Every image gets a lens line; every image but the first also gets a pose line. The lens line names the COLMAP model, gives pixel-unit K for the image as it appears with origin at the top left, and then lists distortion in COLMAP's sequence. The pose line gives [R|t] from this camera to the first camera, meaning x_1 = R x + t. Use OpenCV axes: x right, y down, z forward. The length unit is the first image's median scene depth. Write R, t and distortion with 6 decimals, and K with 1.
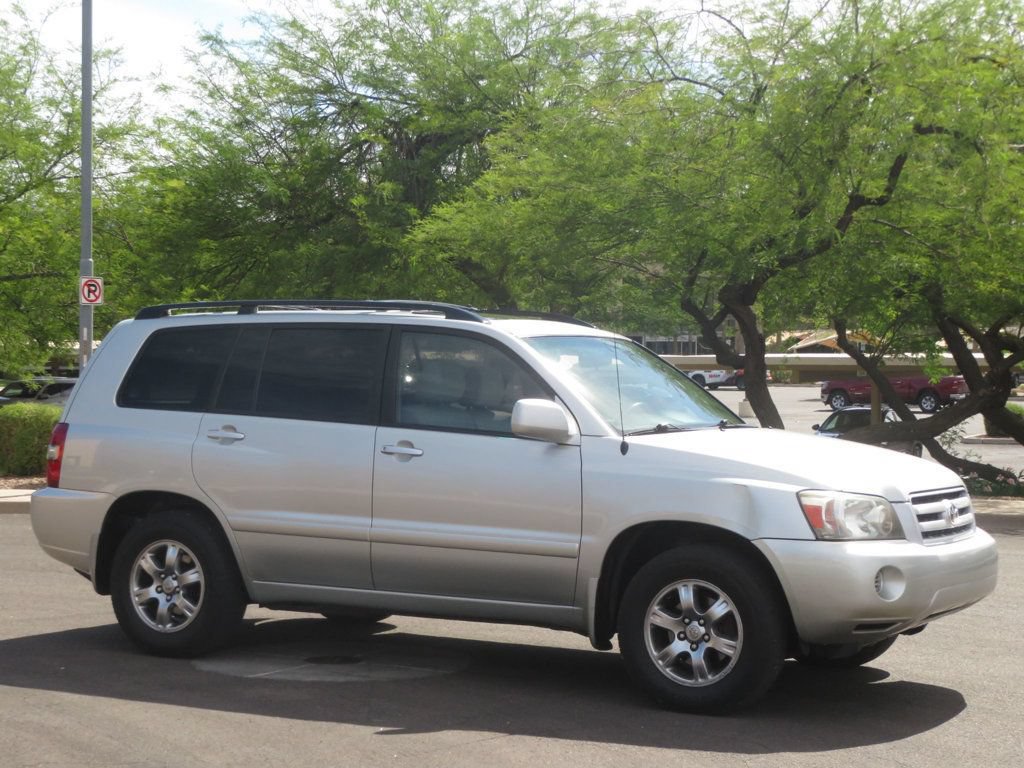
lens RADIAL K [[2032.7, 0, 512.0], [0, 2032.7, 384.0], [0, 0, 1]] dist [-0.135637, -0.441830]
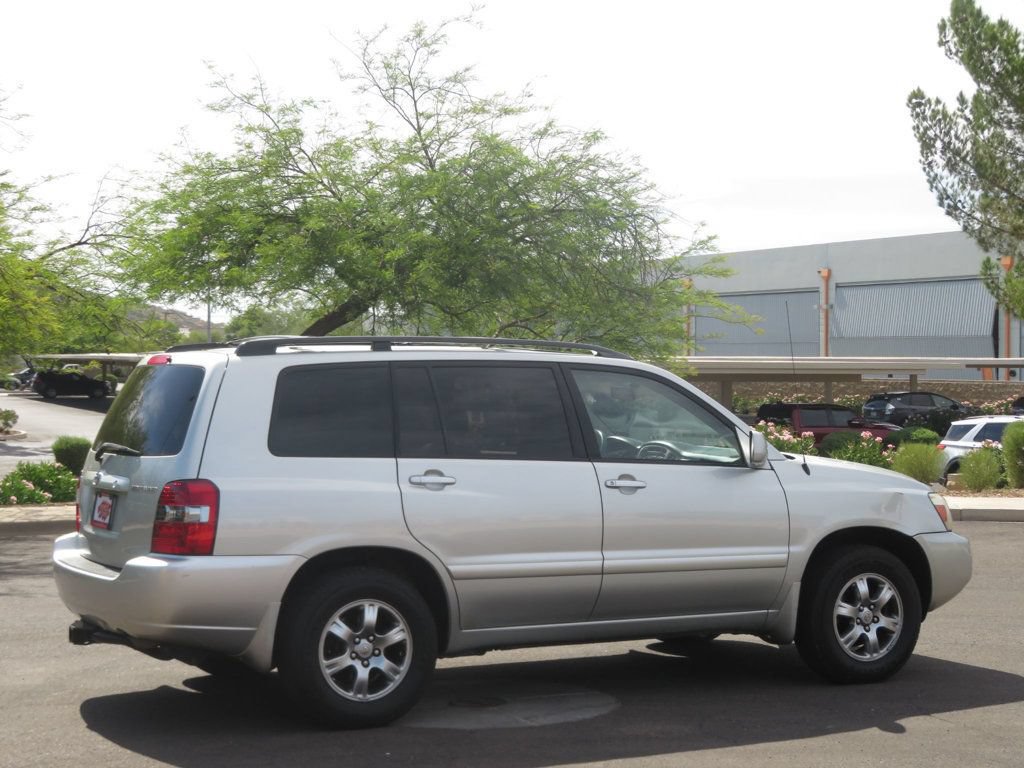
lens RADIAL K [[2032.7, 0, 512.0], [0, 2032.7, 384.0], [0, 0, 1]] dist [-0.135637, -0.441830]
pose [[0.550731, -0.017329, 0.834503, -0.948281], [0.016137, 0.999819, 0.010113, -0.029849], [-0.834527, 0.007897, 0.550910, 0.467015]]
